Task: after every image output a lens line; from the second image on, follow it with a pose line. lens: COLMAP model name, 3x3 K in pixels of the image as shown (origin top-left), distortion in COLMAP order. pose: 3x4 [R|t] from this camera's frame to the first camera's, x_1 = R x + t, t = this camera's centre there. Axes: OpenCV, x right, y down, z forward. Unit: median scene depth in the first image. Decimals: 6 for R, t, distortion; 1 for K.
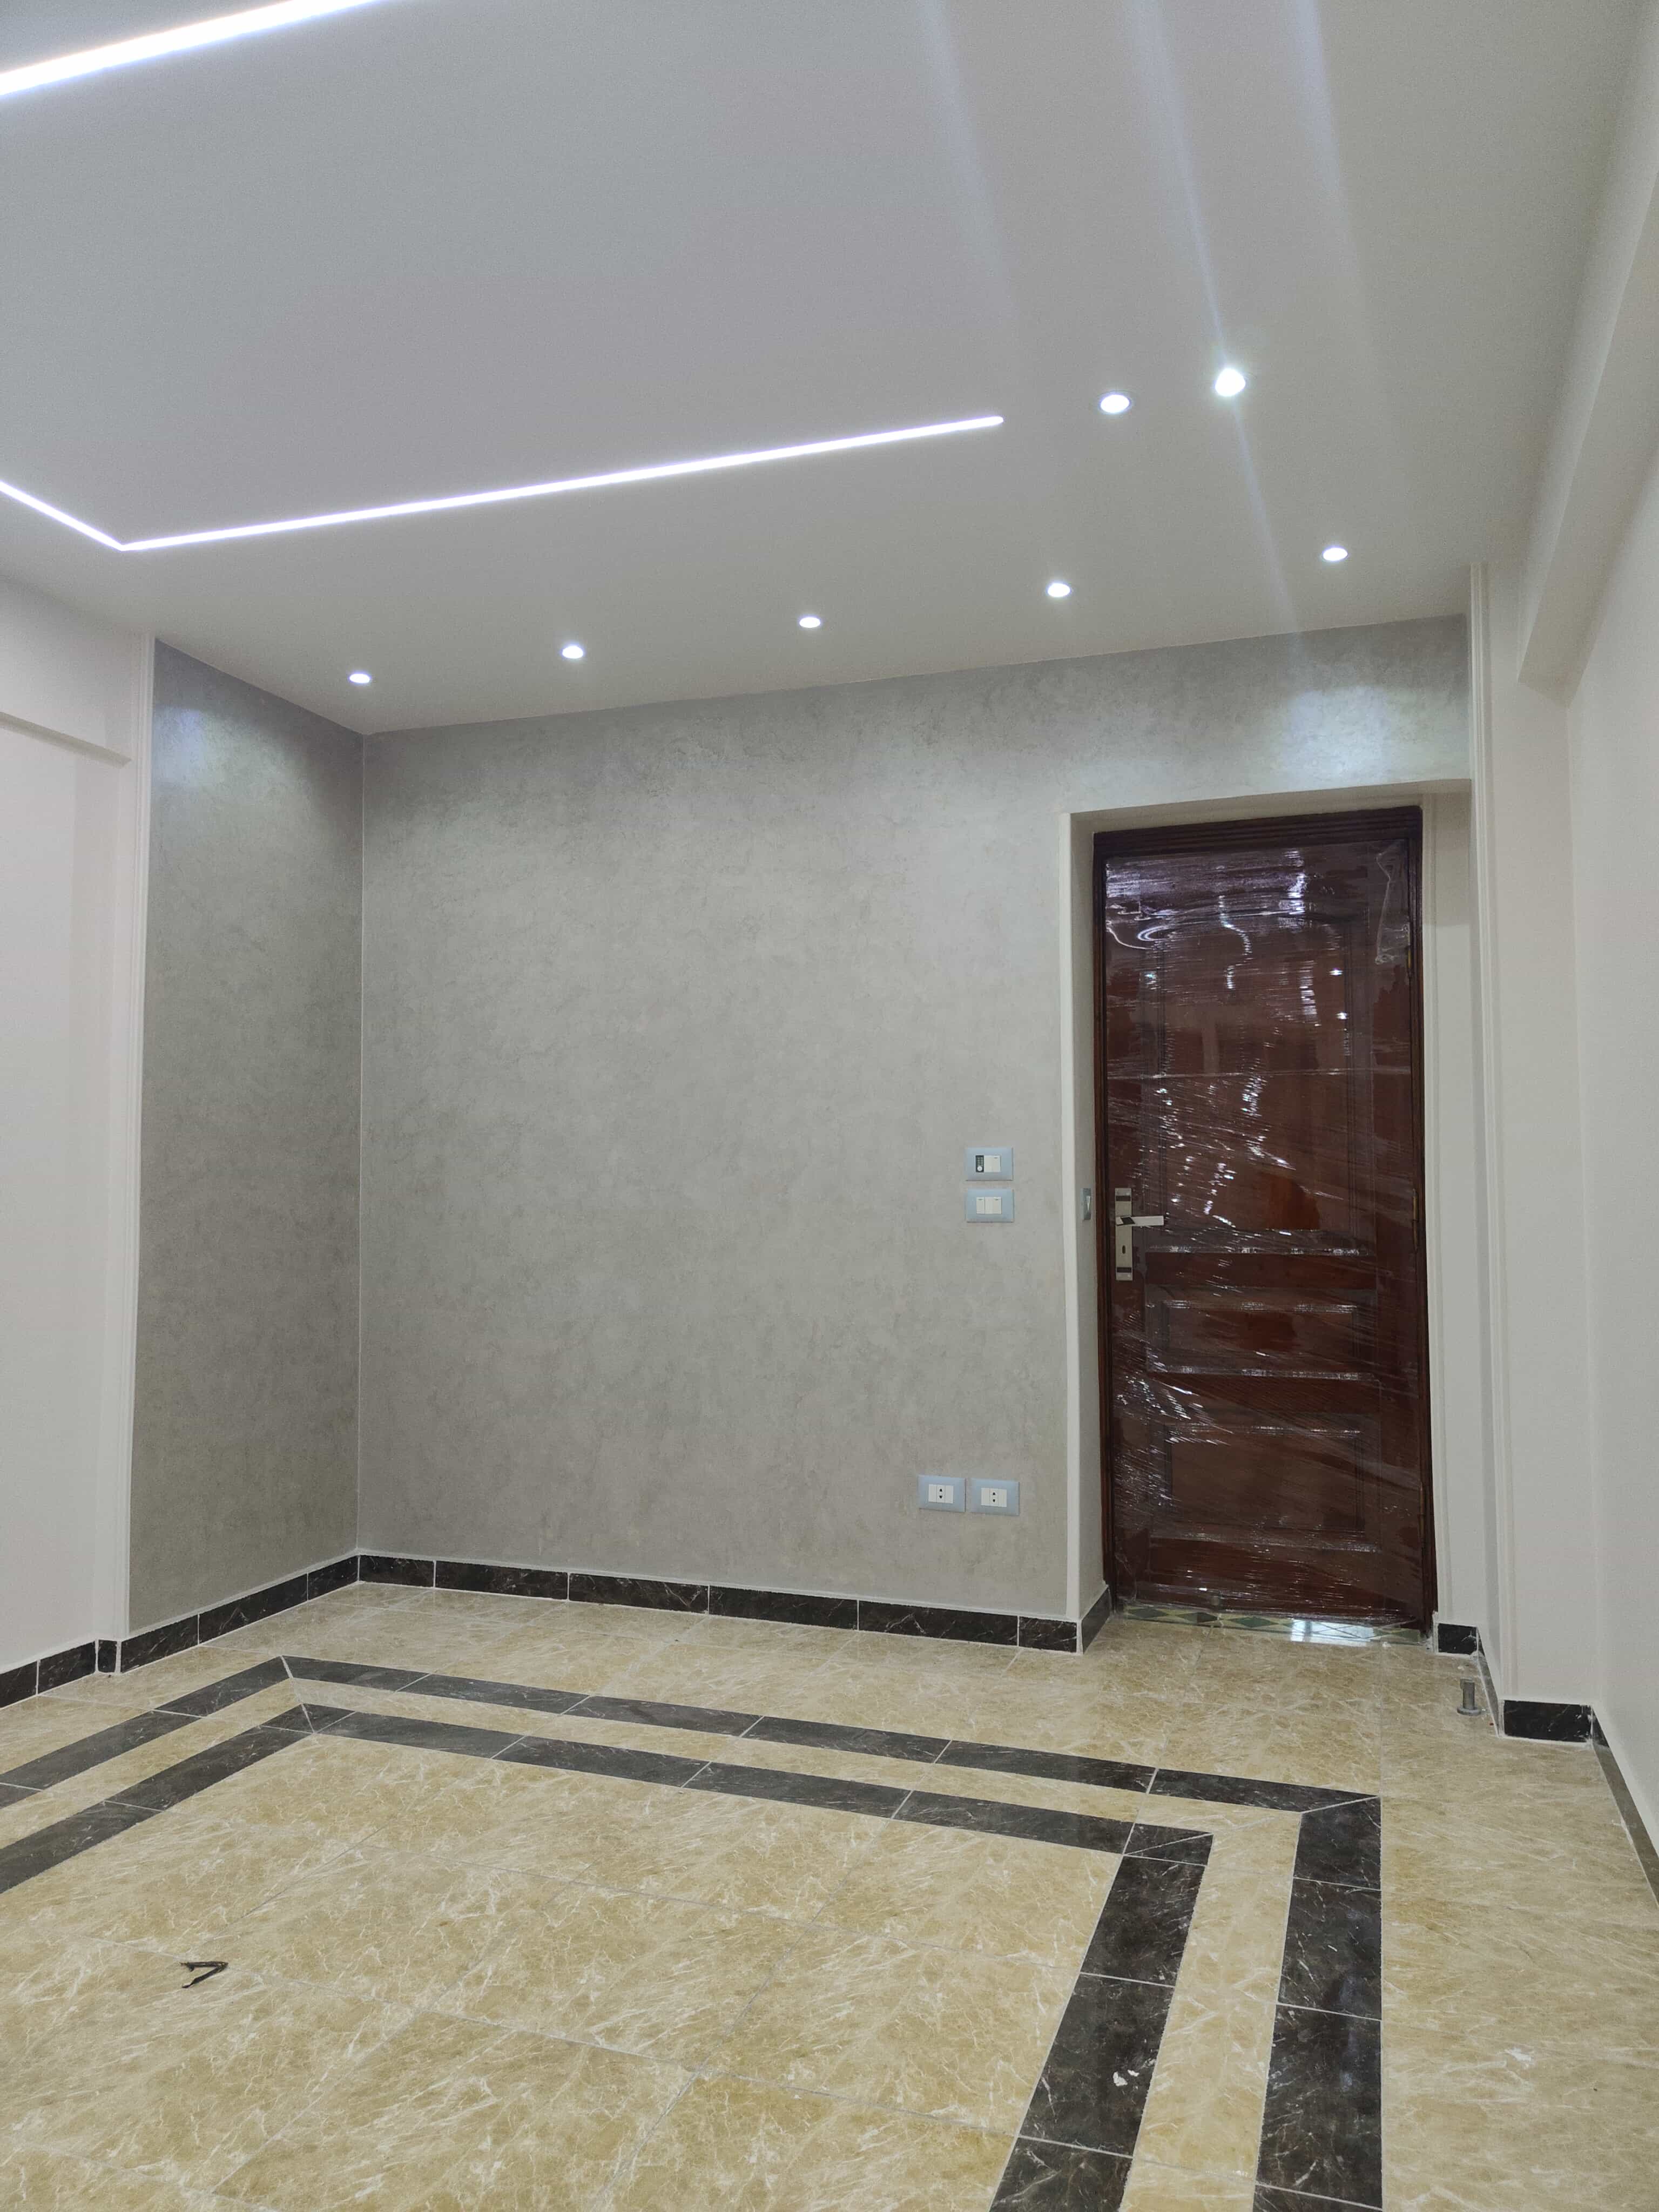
lens RADIAL K [[1532.6, 0, 829.0], [0, 1532.6, 1100.7], [0, 0, 1]] dist [0.021885, -0.013205]
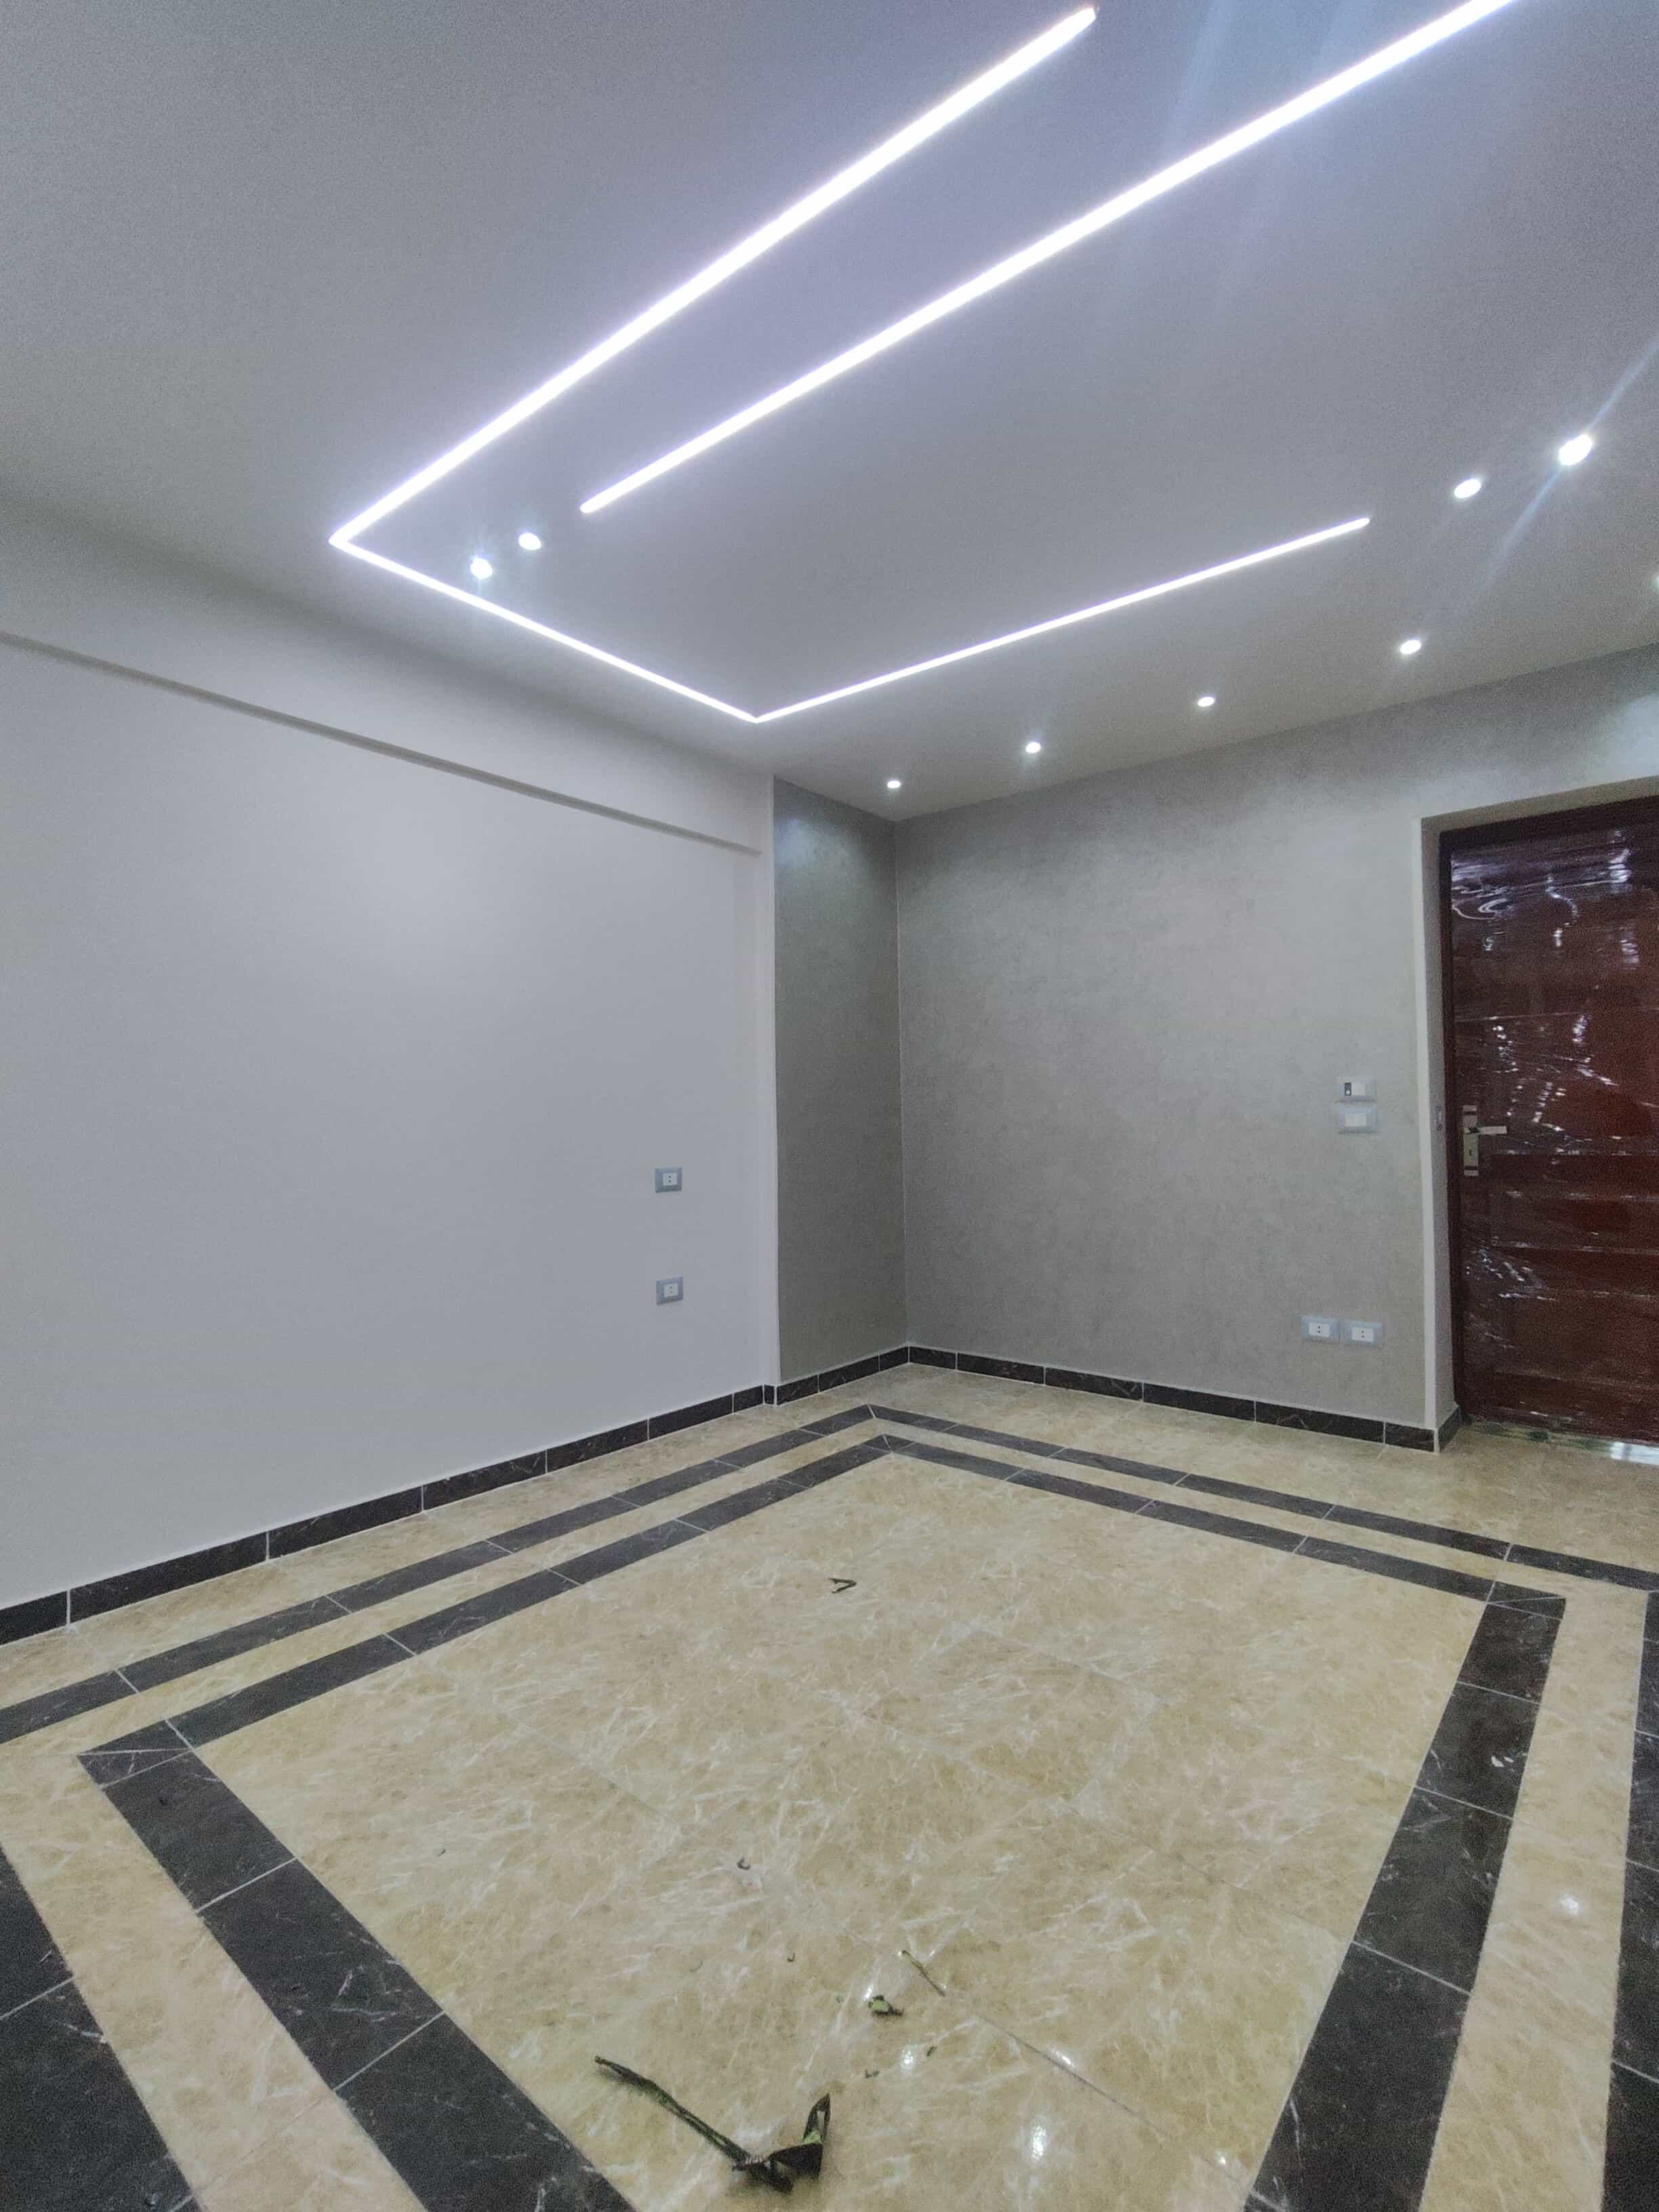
lens RADIAL K [[1028.7, 0, 818.6], [0, 1028.7, 1100.4], [0, 0, 1]] dist [-0.009237, 0.006250]
pose [[0.935922, -0.019254, -0.351680, -0.019729], [0.033307, 0.998868, 0.033953, 0.005510], [0.350628, -0.043491, 0.935504, -0.006858]]
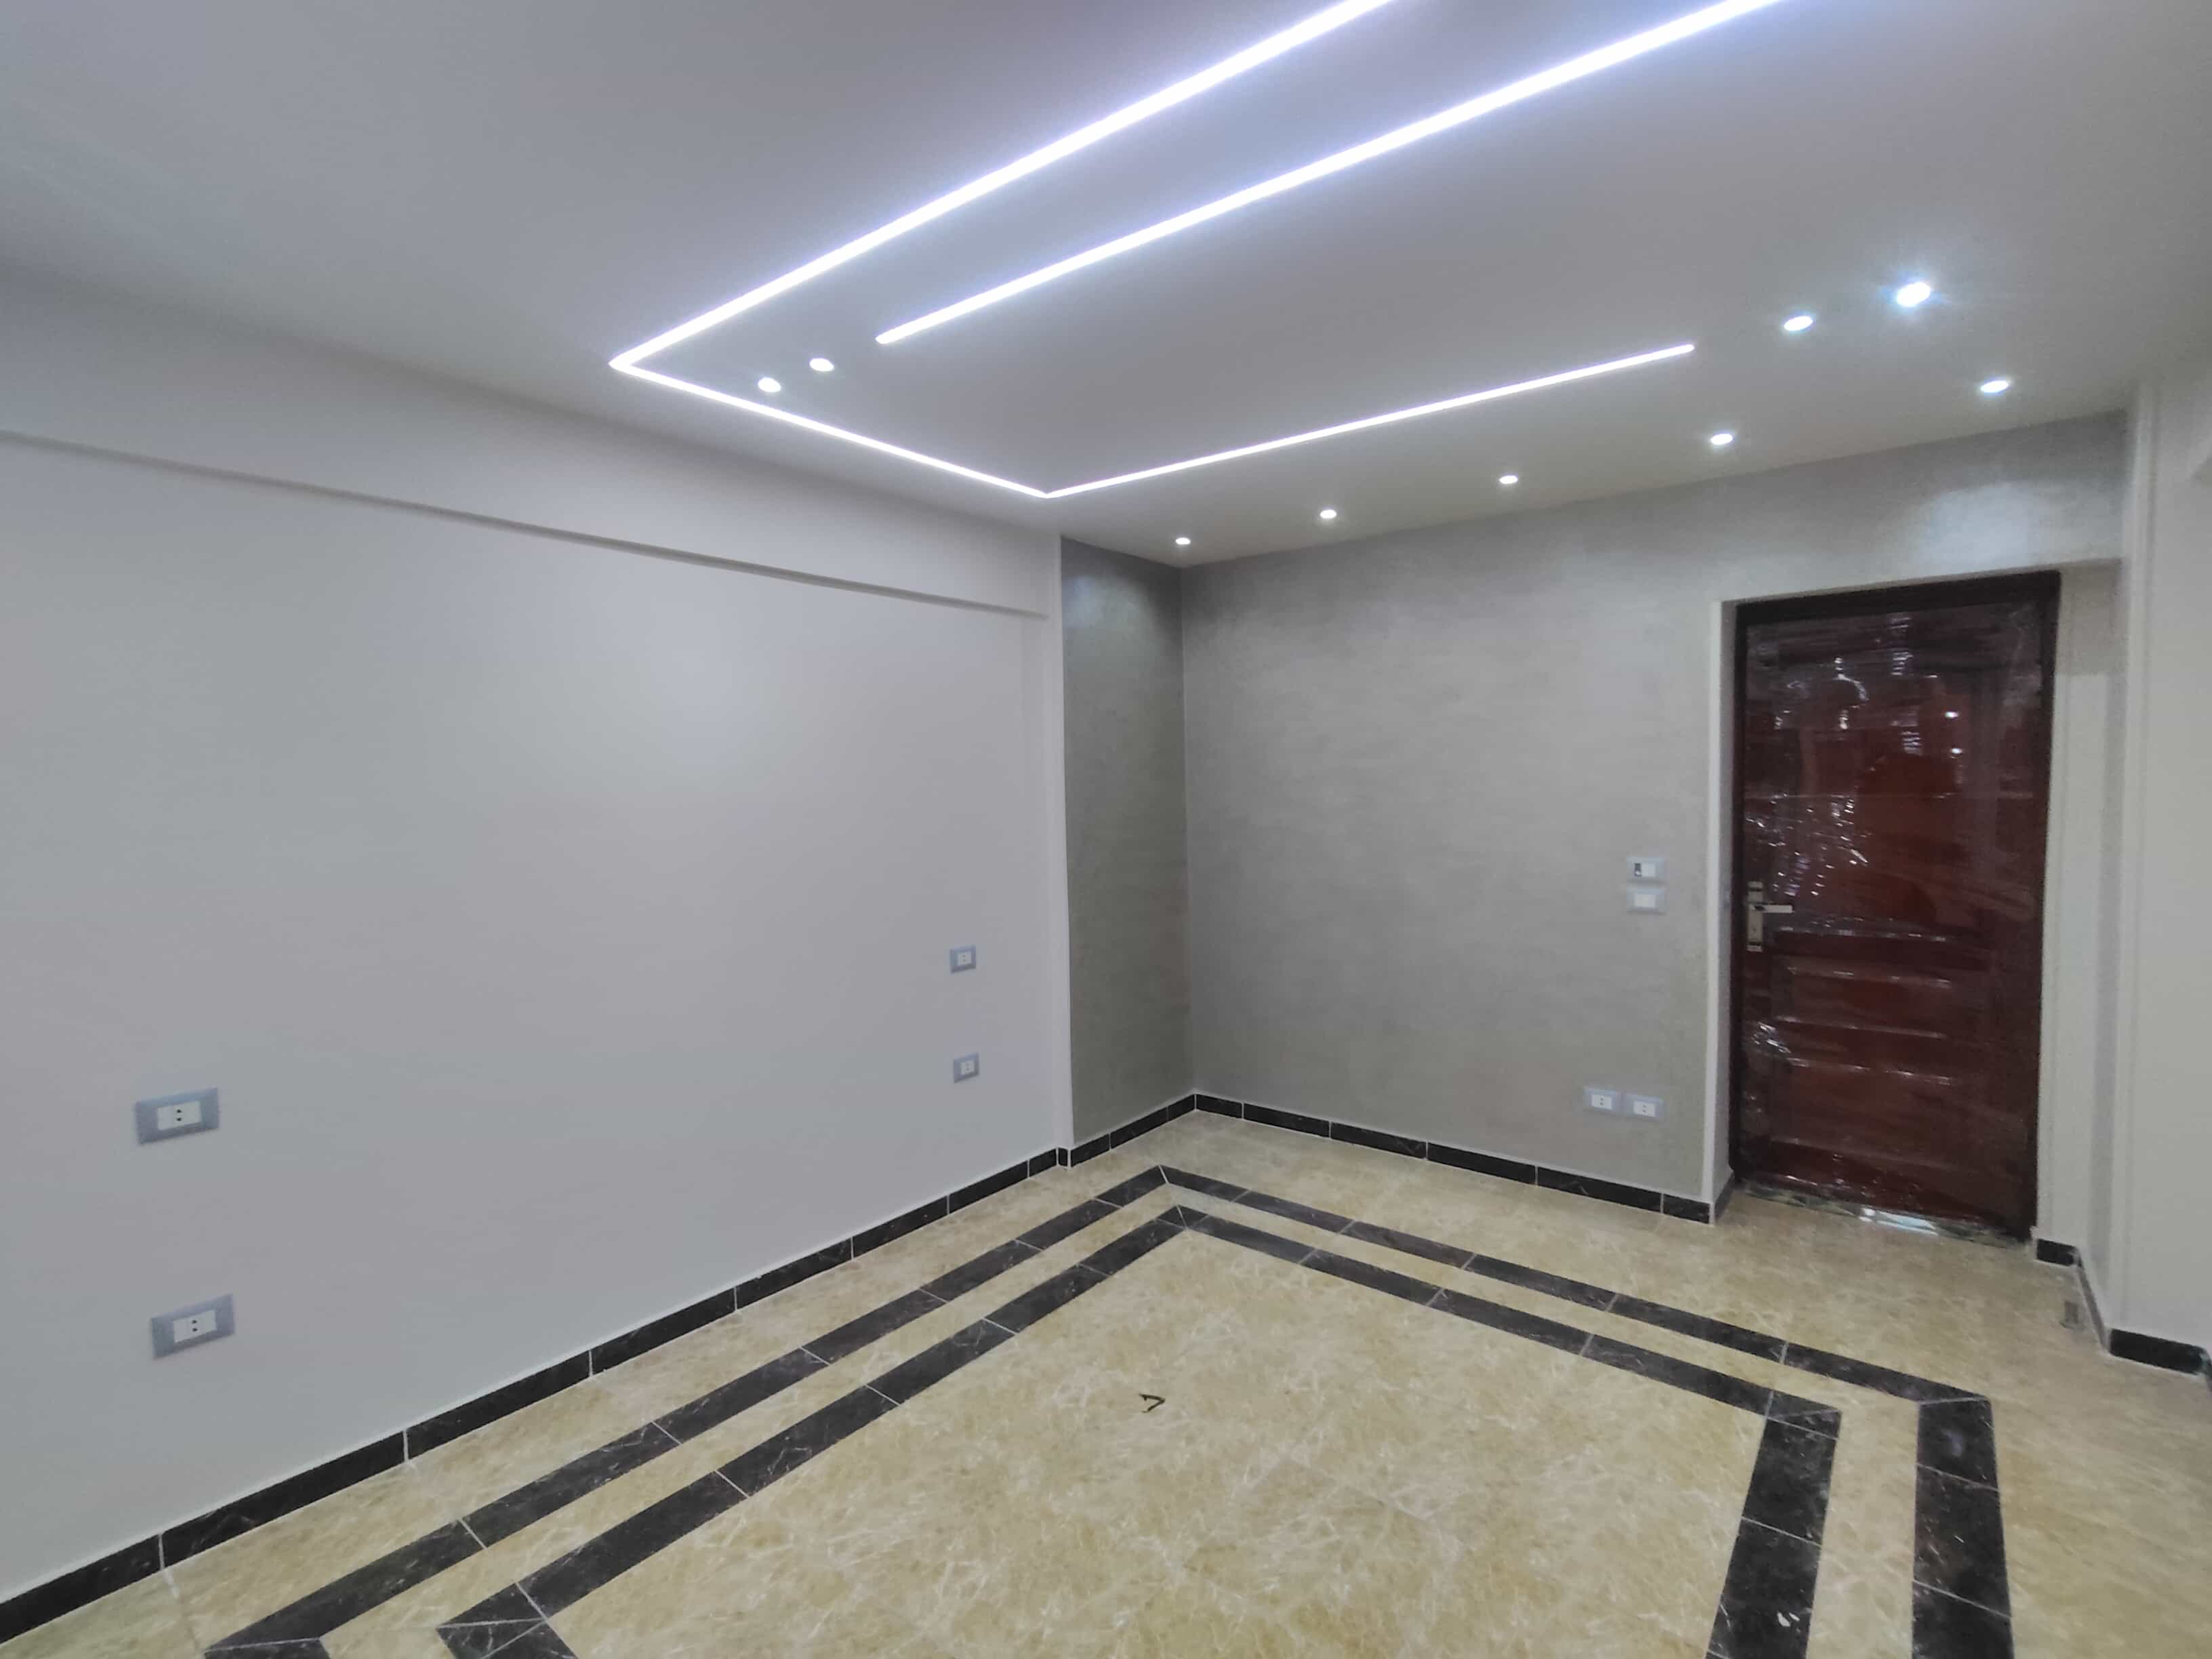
lens RADIAL K [[1028.7, 0, 1095.7], [0, 1028.7, 834.5], [0, 0, 1]] dist [-0.009237, 0.006250]
pose [[0.940649, 0.001629, -0.339377, -0.045346], [0.037751, 0.993280, 0.109402, -0.109252], [0.337275, -0.115721, 0.934267, -0.007369]]
